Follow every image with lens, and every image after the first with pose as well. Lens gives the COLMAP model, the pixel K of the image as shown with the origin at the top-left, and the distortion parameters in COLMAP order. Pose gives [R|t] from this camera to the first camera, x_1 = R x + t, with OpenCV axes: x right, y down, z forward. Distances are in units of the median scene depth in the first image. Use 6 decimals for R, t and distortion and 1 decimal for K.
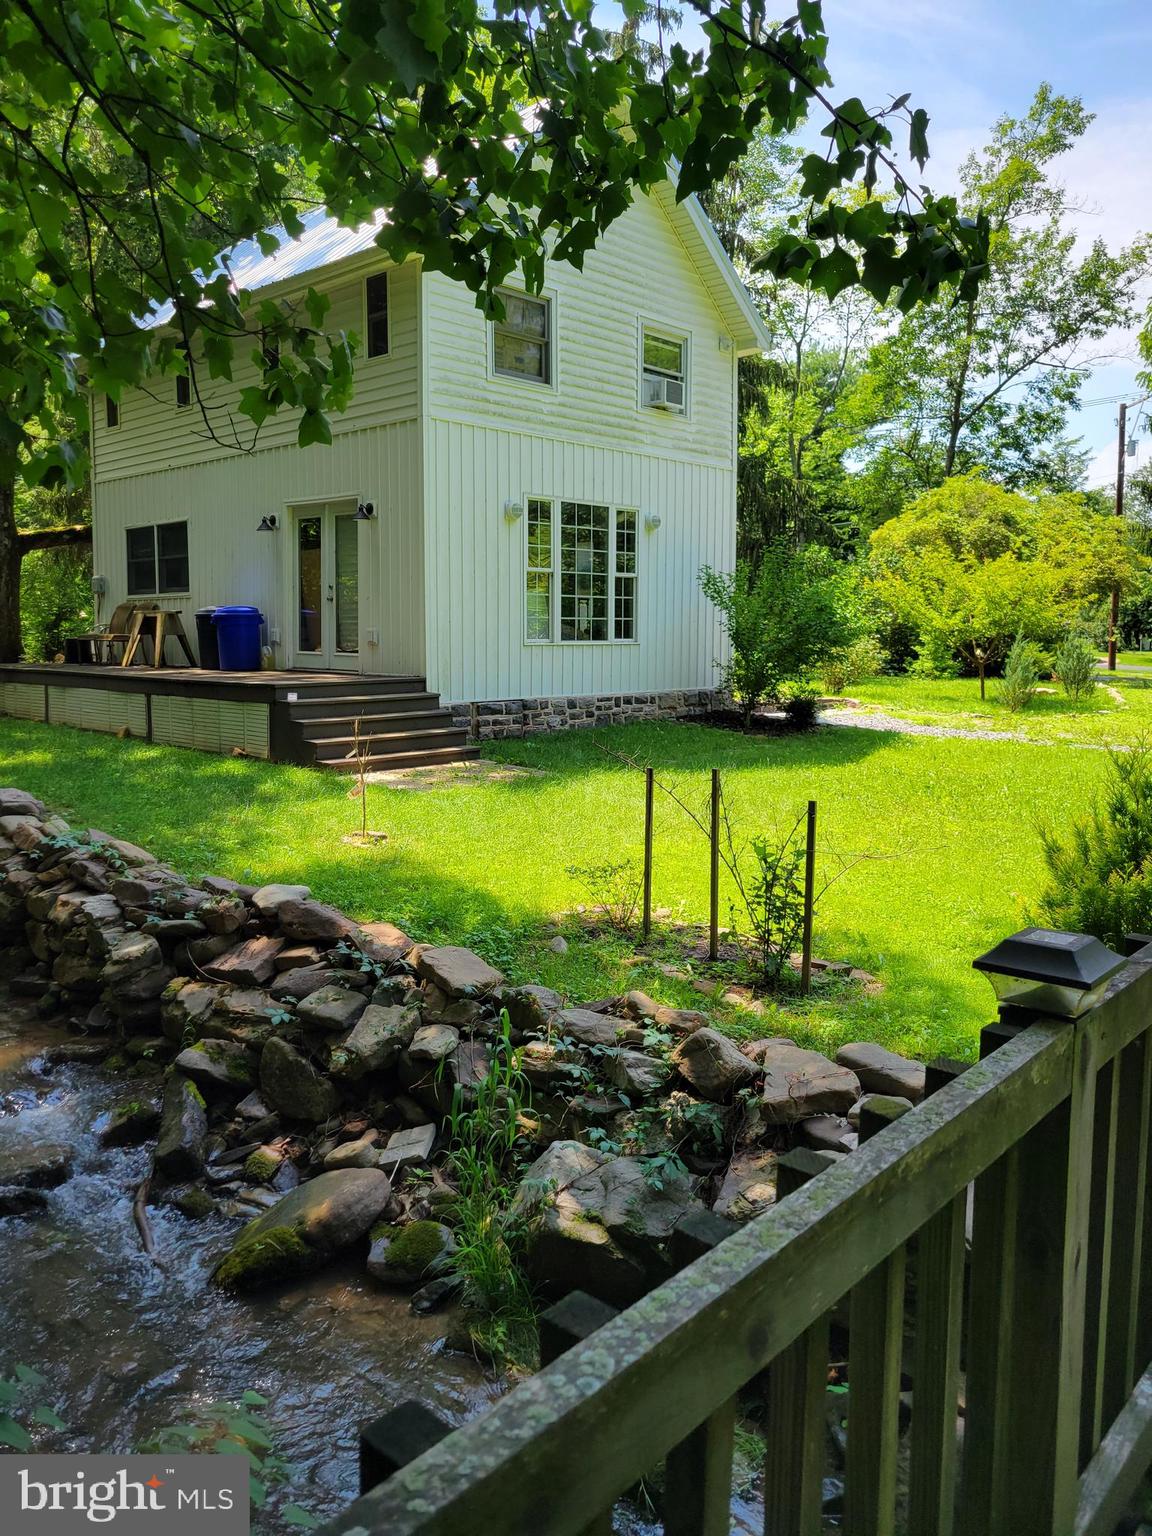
lens RADIAL K [[1151.5, 0, 584.0], [0, 1151.5, 764.4], [0, 0, 1]] dist [0.006677, -0.002714]
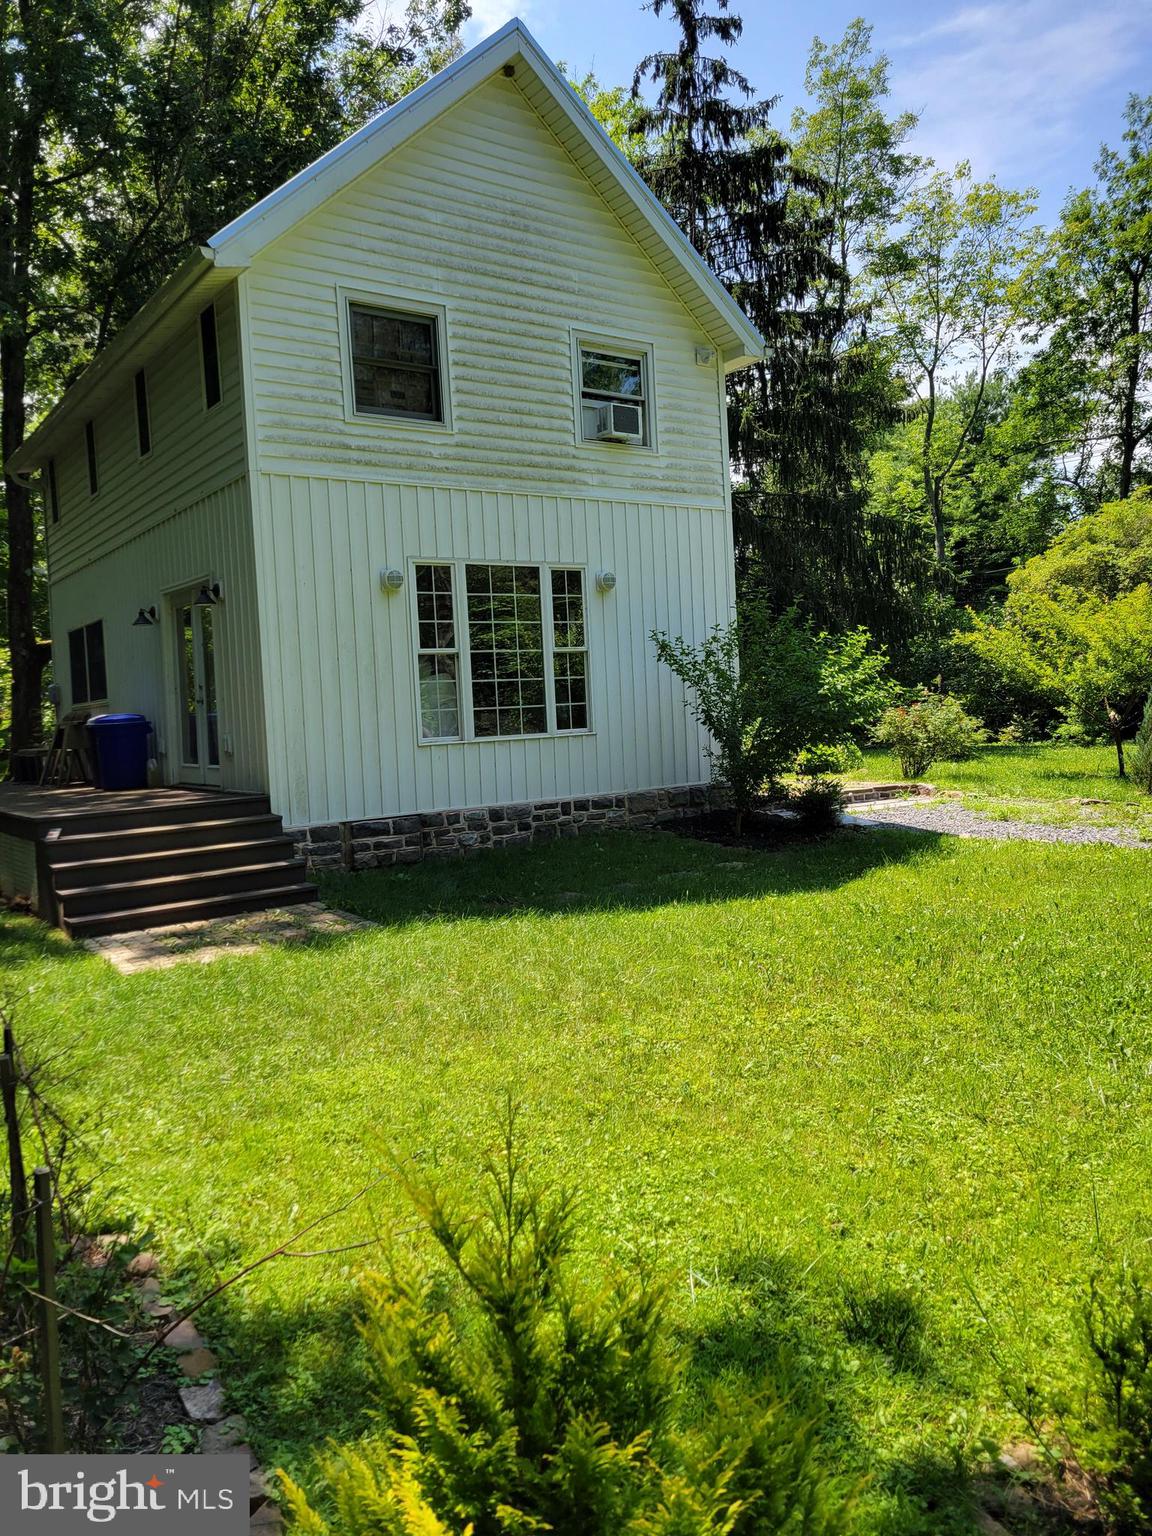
lens RADIAL K [[1151.5, 0, 568.2], [0, 1151.5, 771.1], [0, 0, 1]] dist [0.006677, -0.002714]
pose [[0.978978, -0.042577, -0.199472, 0.191578], [0.031180, 0.997715, -0.059935, -0.032636], [0.201568, 0.052455, 0.978069, 0.225516]]
